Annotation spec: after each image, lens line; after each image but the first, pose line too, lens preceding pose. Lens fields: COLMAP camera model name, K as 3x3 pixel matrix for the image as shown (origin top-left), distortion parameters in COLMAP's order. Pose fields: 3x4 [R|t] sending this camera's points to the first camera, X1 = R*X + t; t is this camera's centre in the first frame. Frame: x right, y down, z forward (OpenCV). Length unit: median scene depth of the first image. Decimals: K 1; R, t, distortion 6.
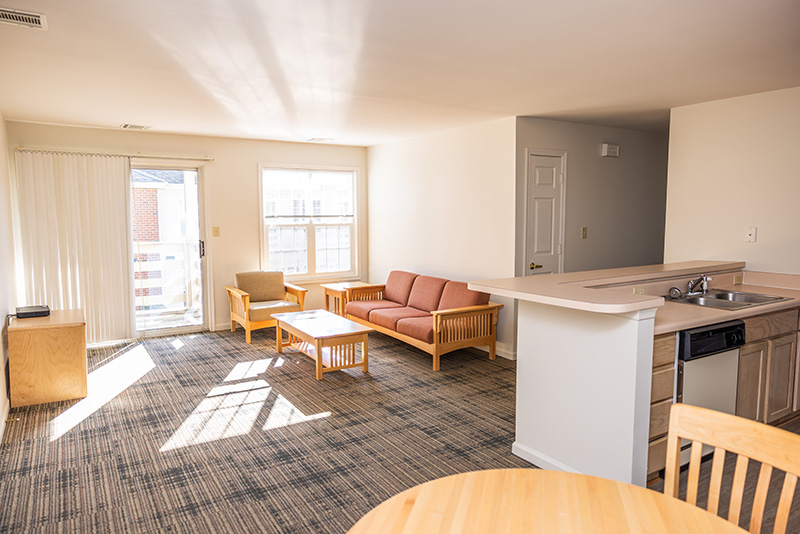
lens RADIAL K [[532.6, 0, 399.5], [0, 532.6, 265.9], [0, 0, 1]] dist [0.007479, 0.001235]
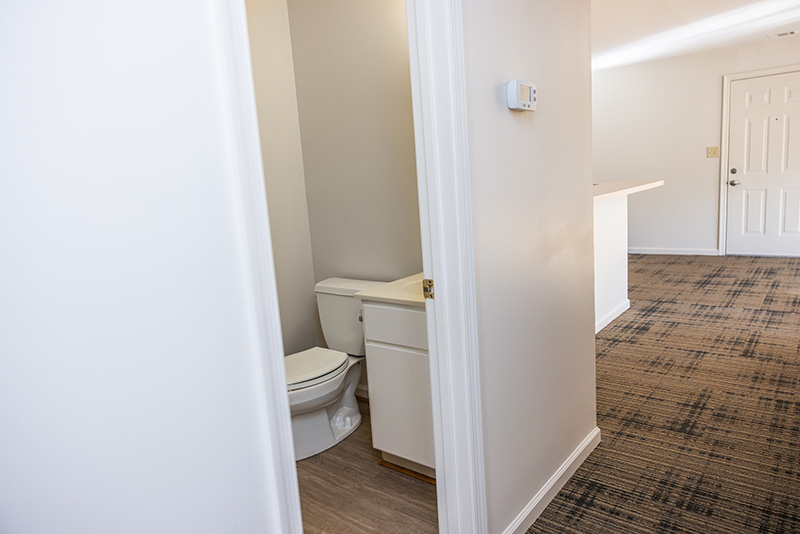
lens RADIAL K [[532.6, 0, 397.9], [0, 532.6, 266.8], [0, 0, 1]] dist [0.007479, 0.001235]
pose [[-0.942351, 0.128988, -0.308765, 1.146754], [0.045083, 0.963247, 0.264808, -0.140979], [0.331574, 0.235622, -0.913532, 1.958379]]
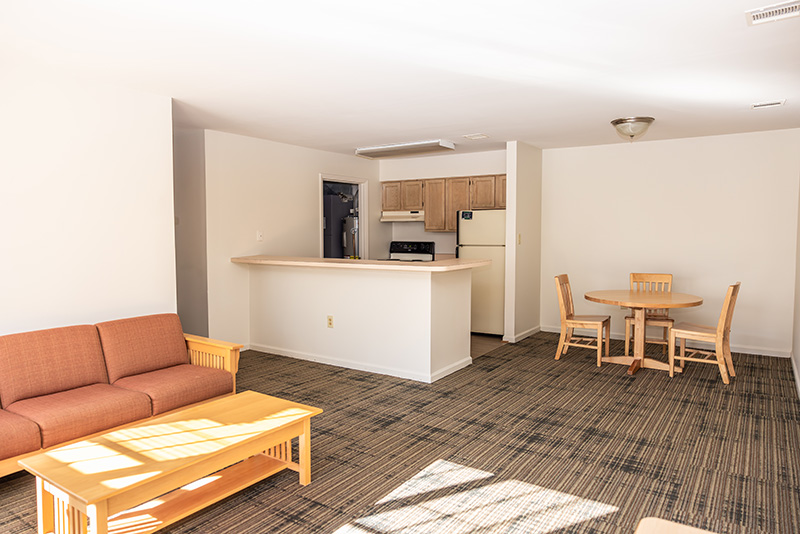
lens RADIAL K [[532.6, 0, 399.0], [0, 532.6, 267.0], [0, 0, 1]] dist [0.007479, 0.001235]
pose [[-0.398307, -0.058765, 0.915368, -1.002836], [0.094298, 0.990035, 0.104590, -0.112282], [-0.912392, 0.127976, -0.388796, 1.524548]]
